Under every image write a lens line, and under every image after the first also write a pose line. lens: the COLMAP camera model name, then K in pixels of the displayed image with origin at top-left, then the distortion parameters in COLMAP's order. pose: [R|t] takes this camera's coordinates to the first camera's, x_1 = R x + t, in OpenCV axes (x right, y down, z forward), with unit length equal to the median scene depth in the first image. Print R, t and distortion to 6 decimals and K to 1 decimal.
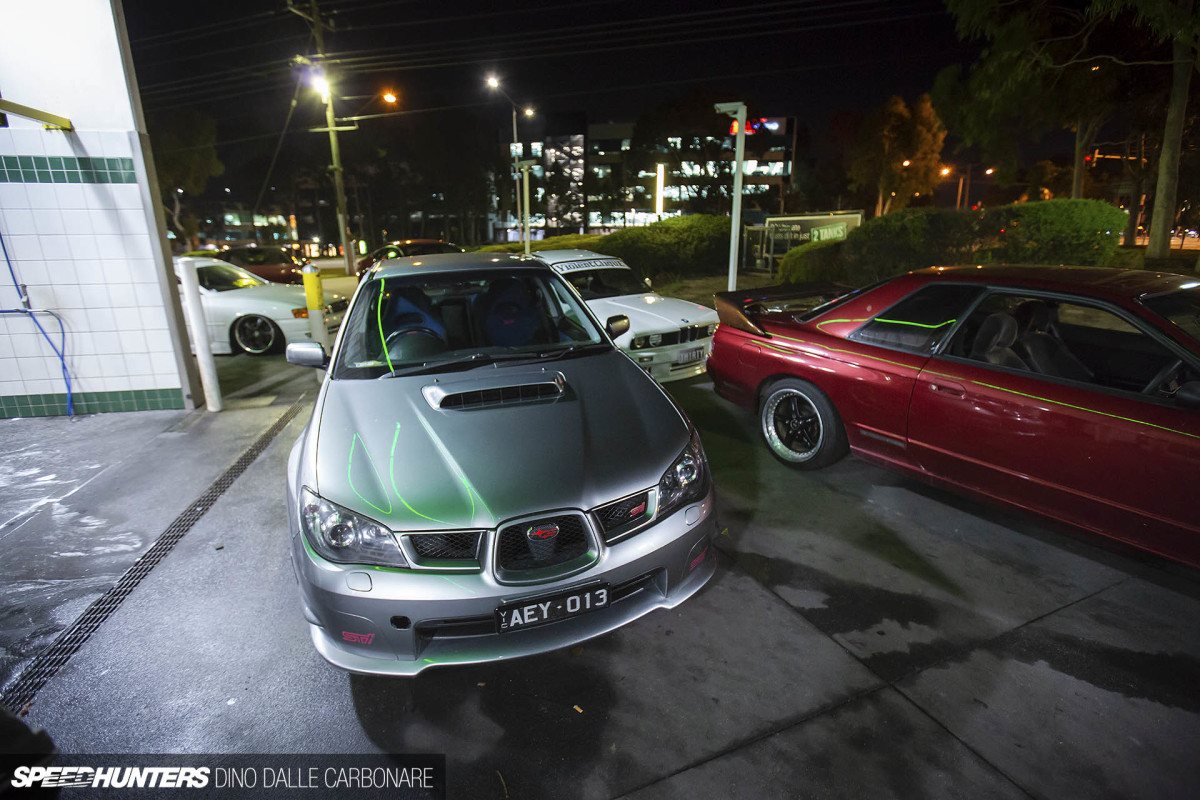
lens RADIAL K [[558.6, 0, 600.0], [0, 558.6, 400.0], [0, 0, 1]] dist [-0.000617, 0.000045]
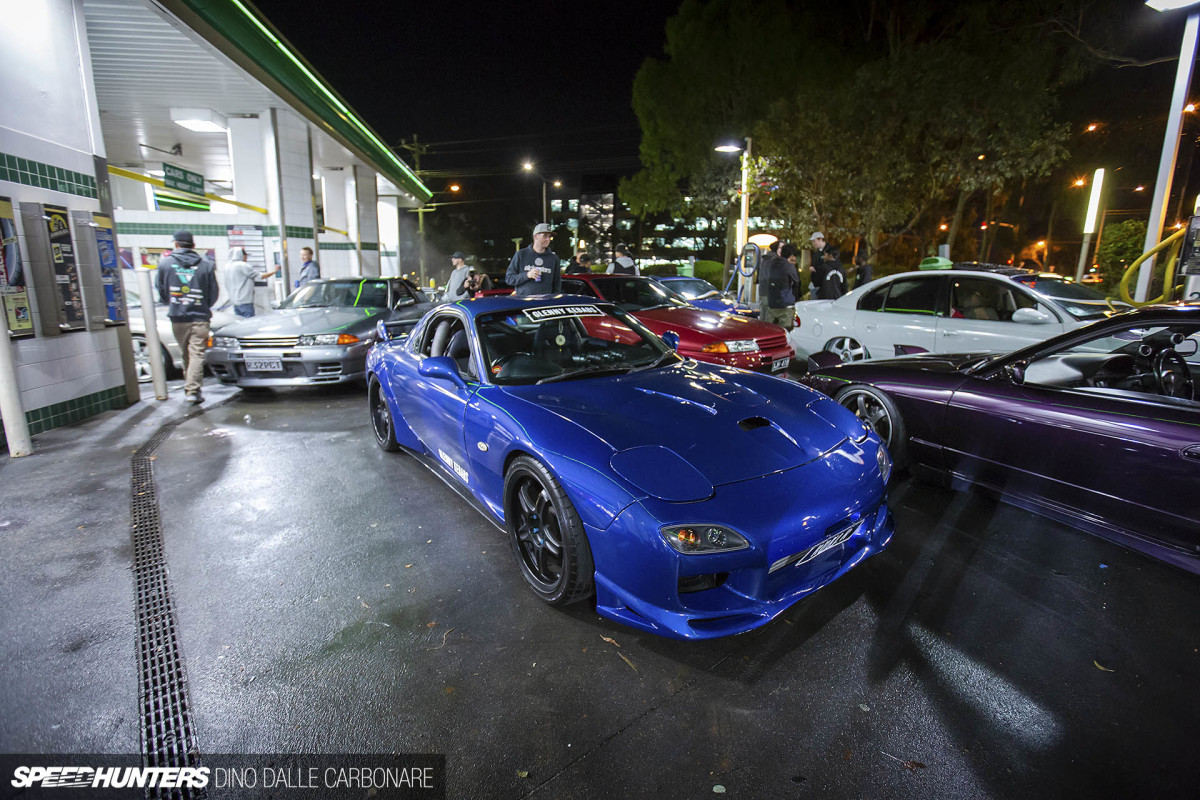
lens RADIAL K [[581.3, 0, 600.0], [0, 581.3, 400.0], [0, 0, 1]] dist [-0.000367, 0.000062]
pose [[0.995909, 0.034083, -0.083689, 0.058601], [-0.040870, 0.995895, -0.080765, 0.052626], [0.080593, 0.083855, 0.993214, -0.169508]]
